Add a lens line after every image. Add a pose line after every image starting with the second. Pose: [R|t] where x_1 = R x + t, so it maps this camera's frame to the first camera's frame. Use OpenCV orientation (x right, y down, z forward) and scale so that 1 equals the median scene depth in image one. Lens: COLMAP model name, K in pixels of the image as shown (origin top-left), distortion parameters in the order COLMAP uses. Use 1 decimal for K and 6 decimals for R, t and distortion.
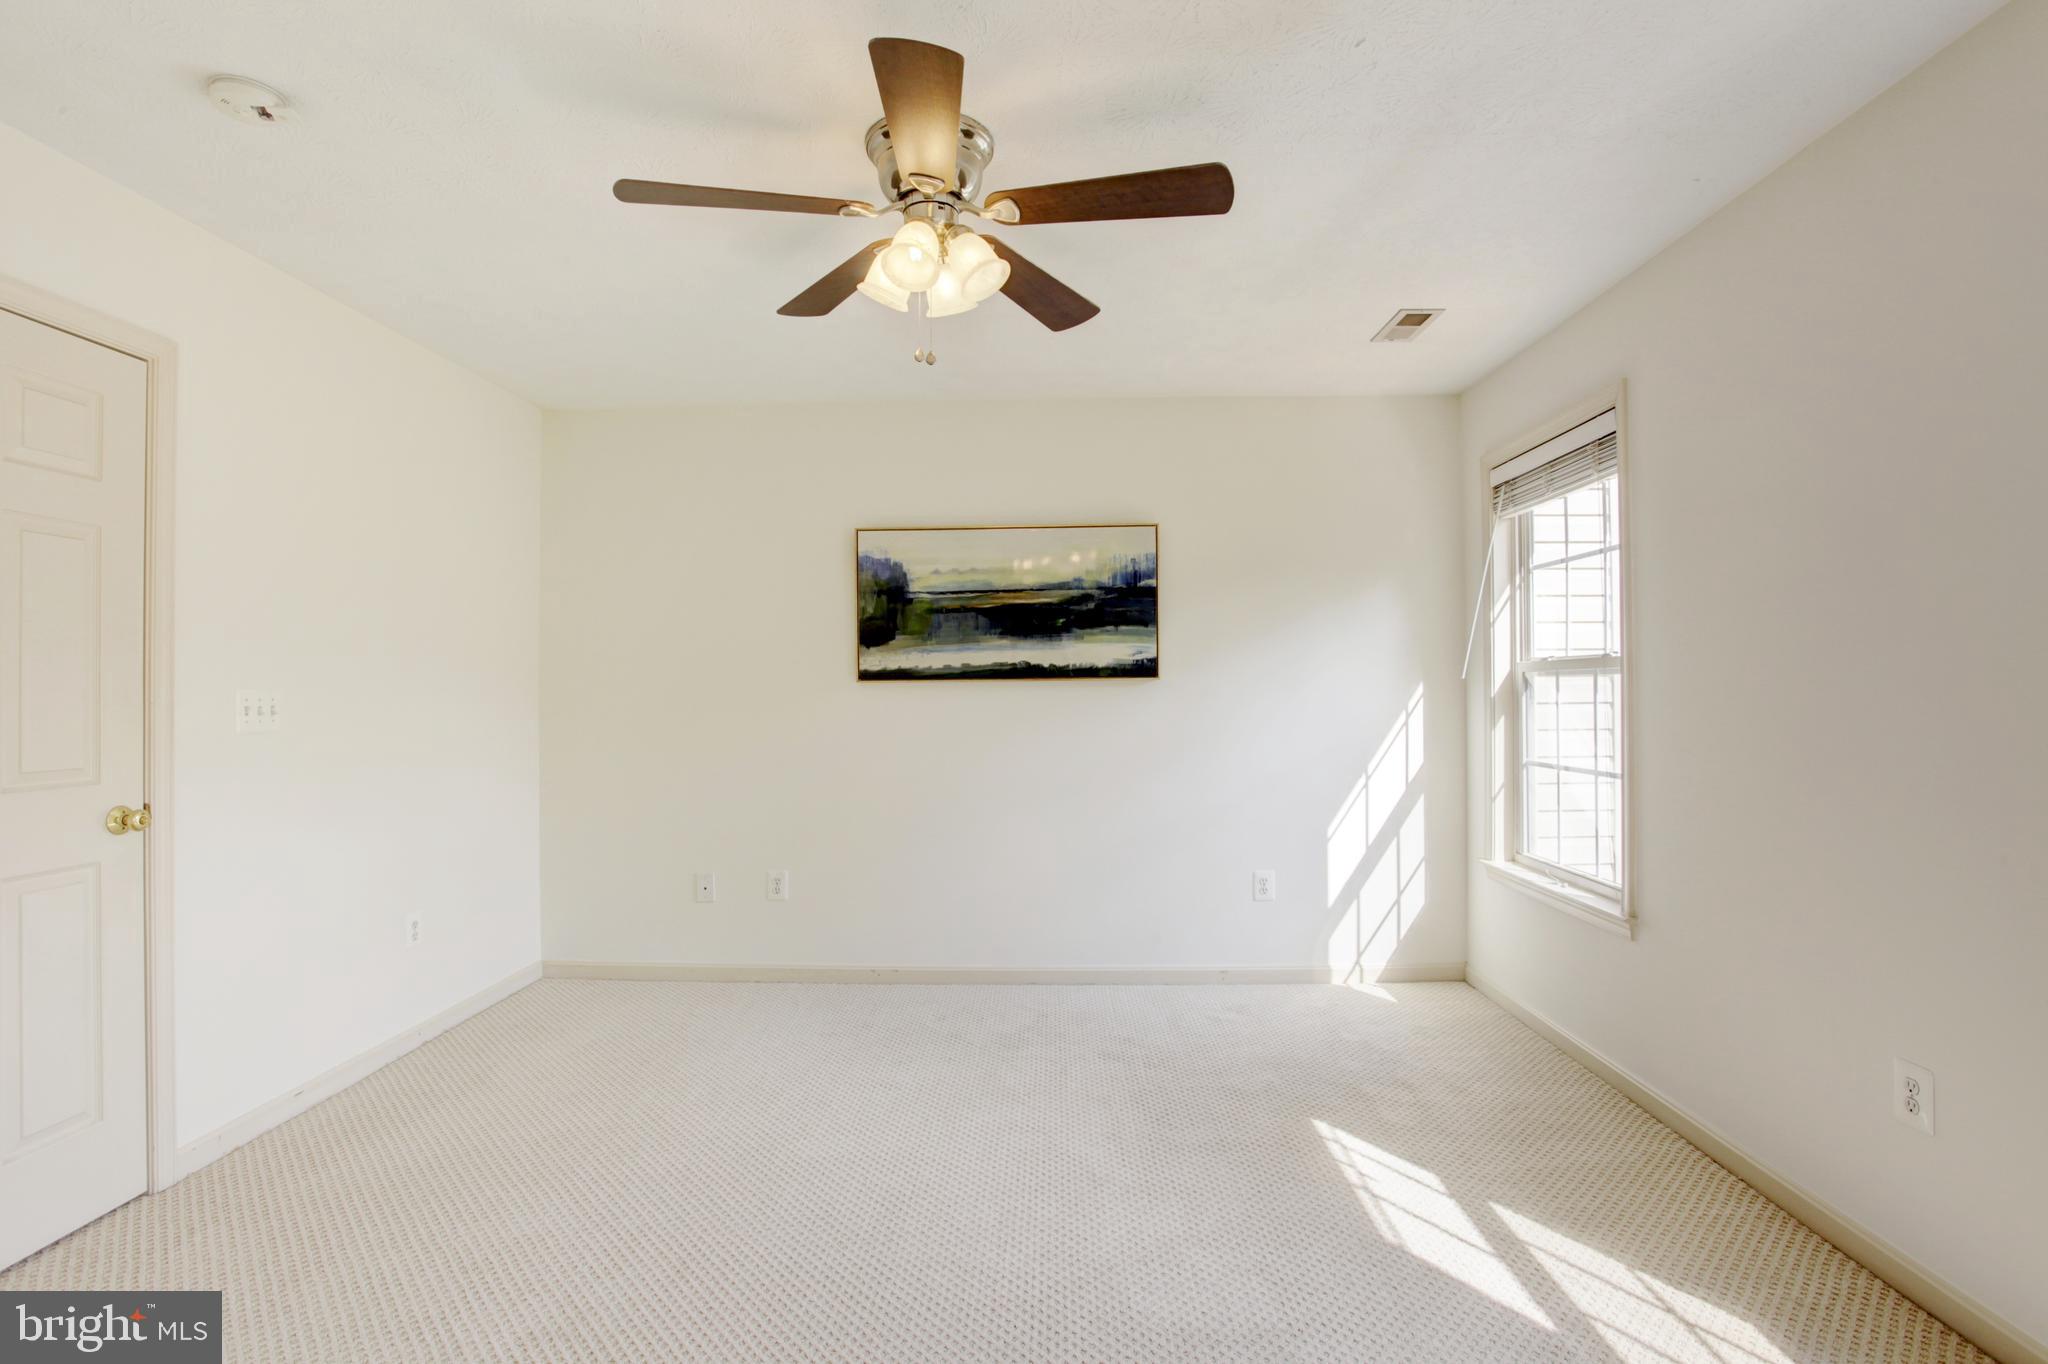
lens RADIAL K [[1050.8, 0, 1024.0], [0, 1050.8, 682.0], [0, 0, 1]] dist [-0.053617, 0.054079]
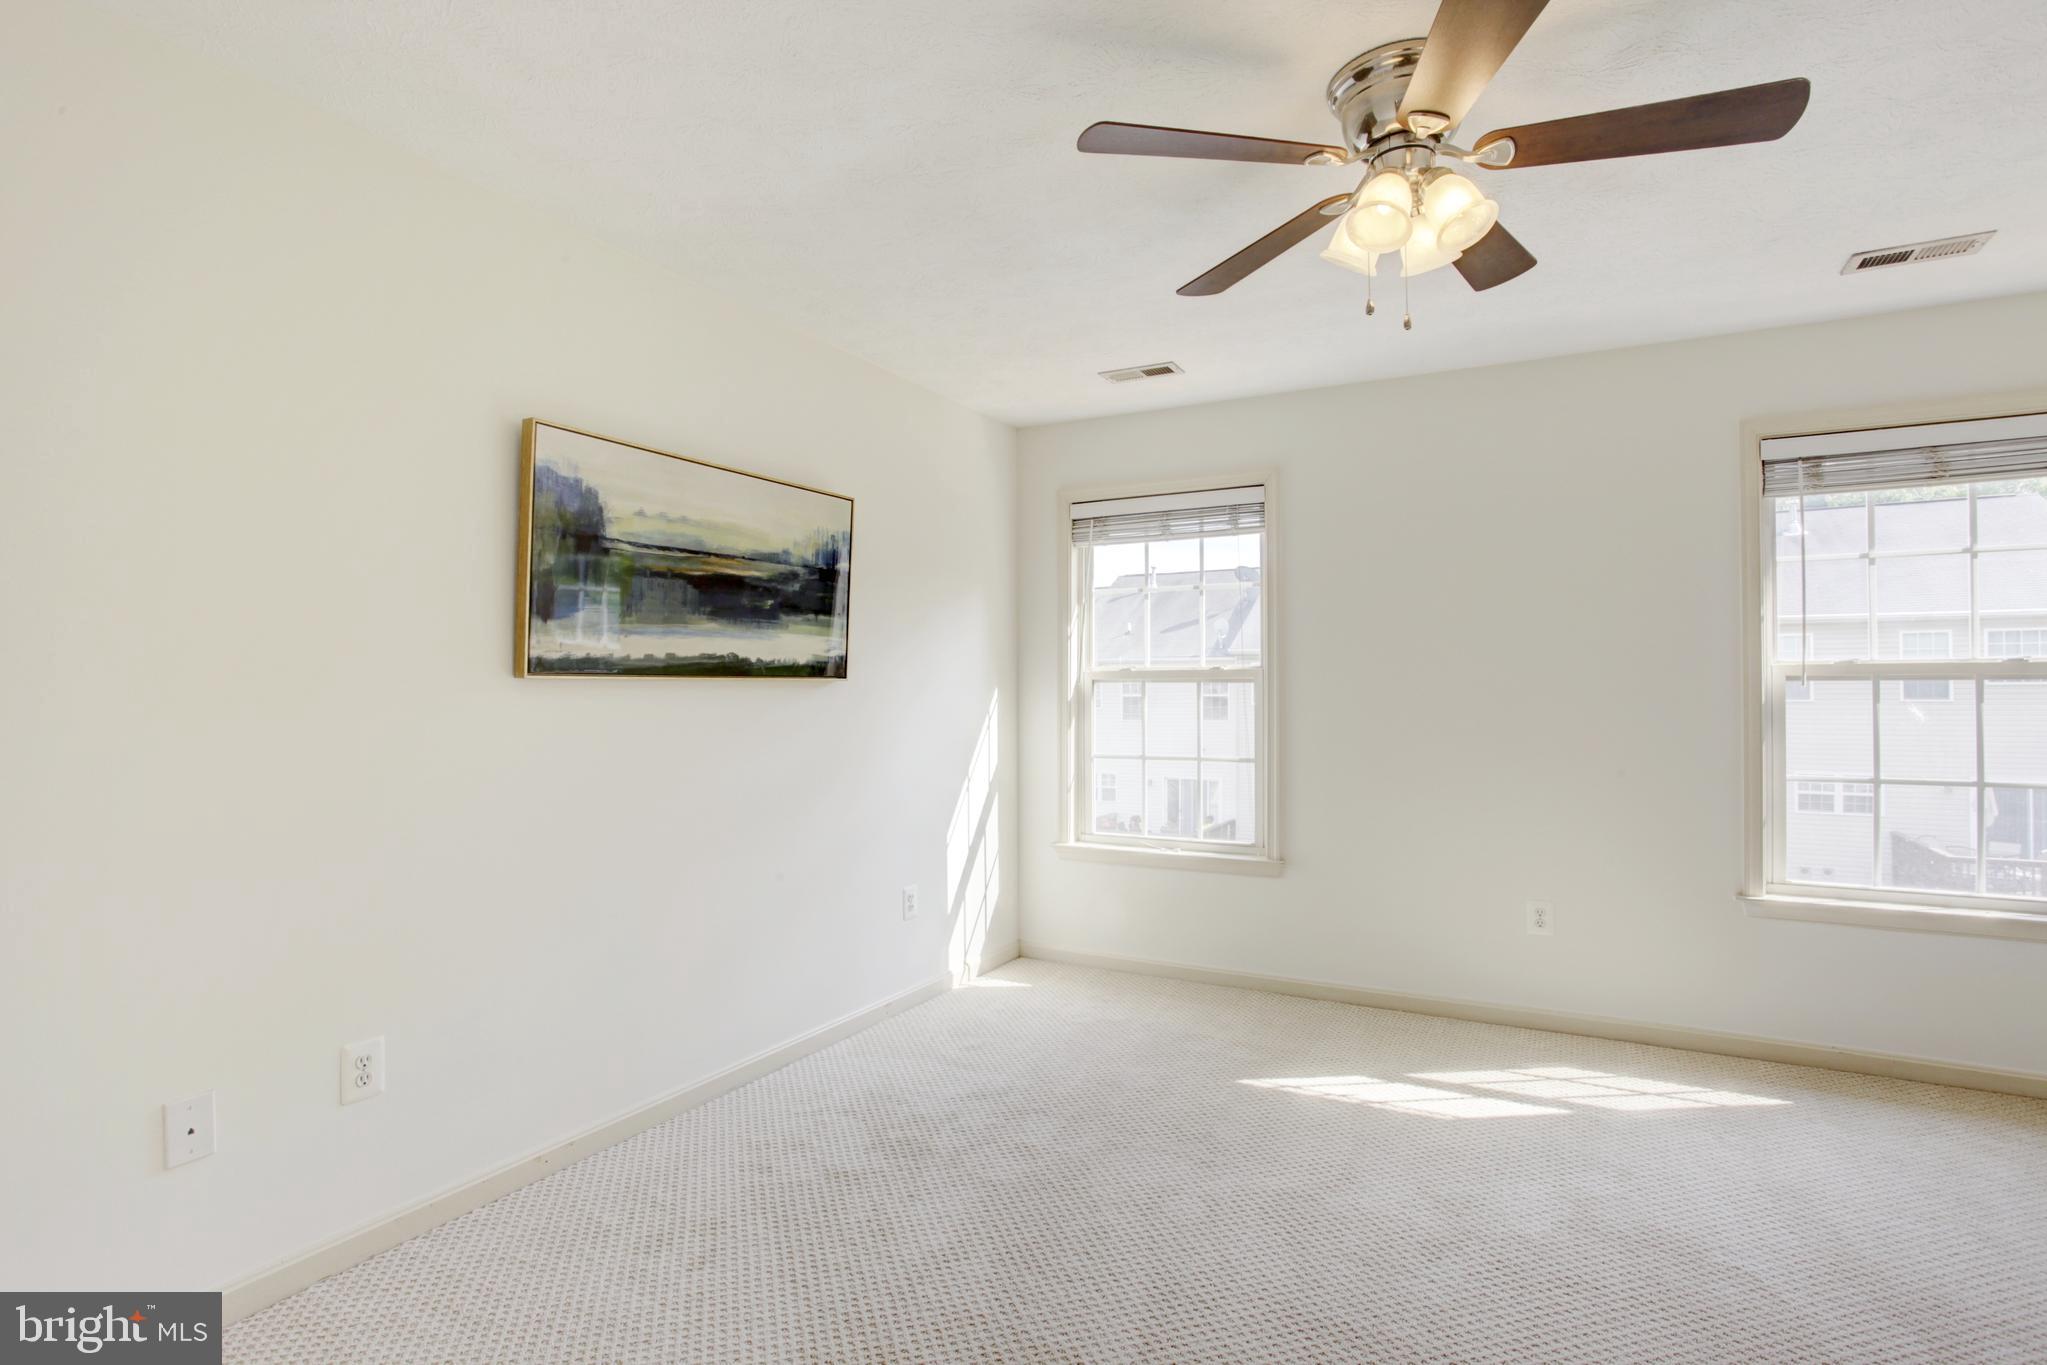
lens RADIAL K [[1050.3, 0, 1023.5], [0, 1050.3, 682.5], [0, 0, 1]] dist [-0.053617, 0.054079]
pose [[0.433546, 0.014304, 0.901018, -0.573053], [-0.008703, 0.999894, -0.011686, 0.007382], [-0.901090, -0.002775, 0.433624, 0.500802]]
